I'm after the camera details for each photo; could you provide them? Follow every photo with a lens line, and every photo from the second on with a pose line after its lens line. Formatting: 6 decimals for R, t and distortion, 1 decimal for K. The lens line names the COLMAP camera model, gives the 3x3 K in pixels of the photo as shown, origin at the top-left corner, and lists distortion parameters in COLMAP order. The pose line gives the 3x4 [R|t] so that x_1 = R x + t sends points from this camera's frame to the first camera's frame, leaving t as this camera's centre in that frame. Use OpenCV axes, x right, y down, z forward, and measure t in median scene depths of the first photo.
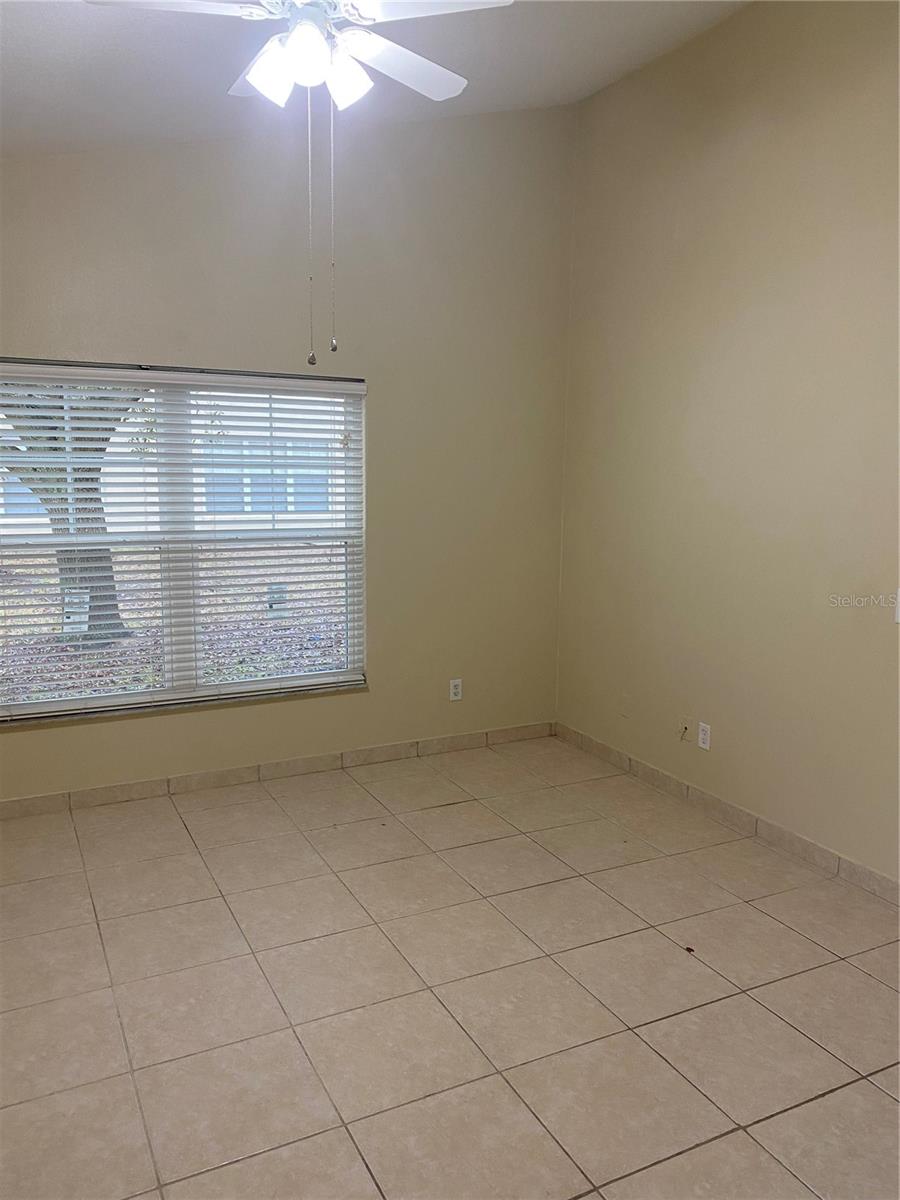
lens RADIAL K [[916.6, 0, 445.0], [0, 916.6, 603.2], [0, 0, 1]] dist [0.014139, -0.008847]
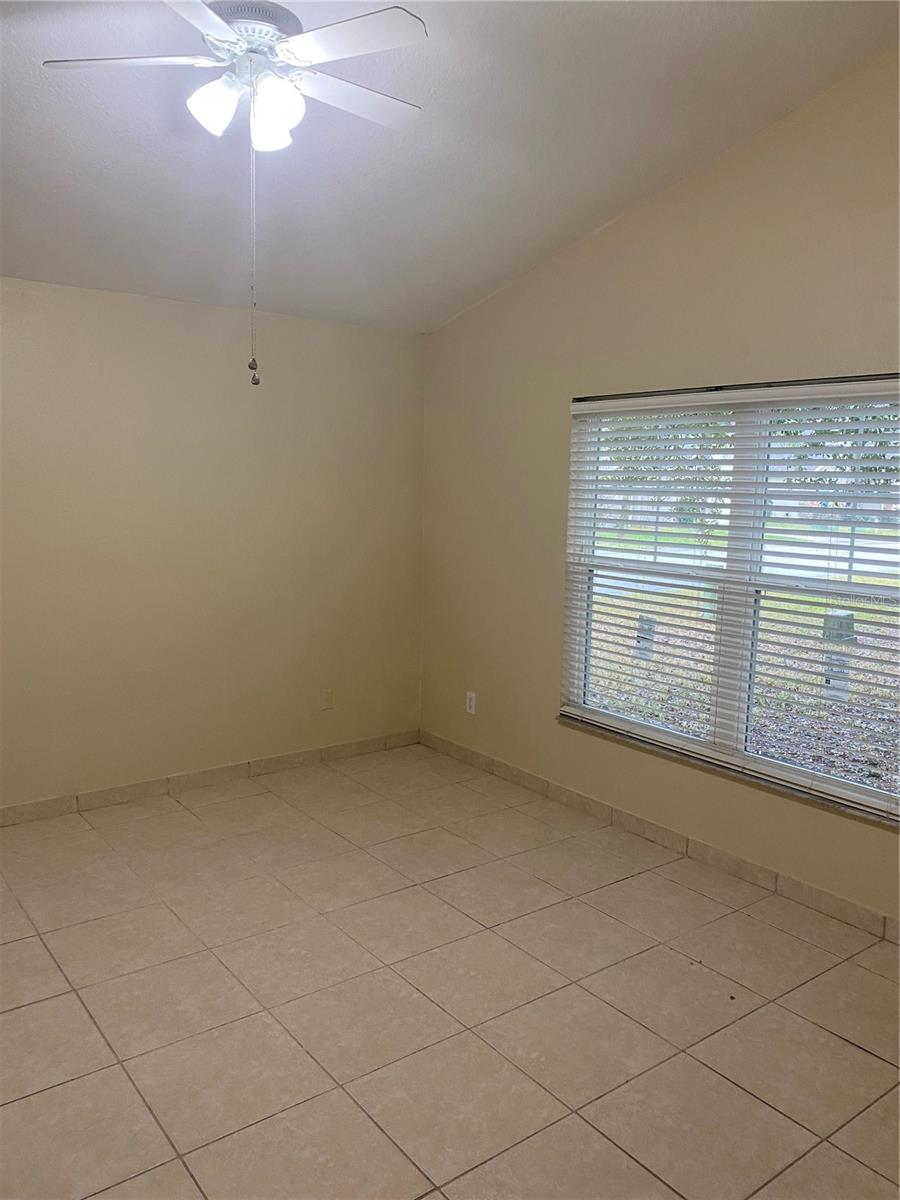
lens RADIAL K [[922.2, 0, 477.1], [0, 922.2, 602.3], [0, 0, 1]] dist [0.016924, -0.006285]
pose [[0.191798, 0.119865, -0.974087, 0.533074], [-0.177629, 0.980362, 0.085662, -0.080729], [0.965226, 0.156596, 0.209323, 0.585402]]
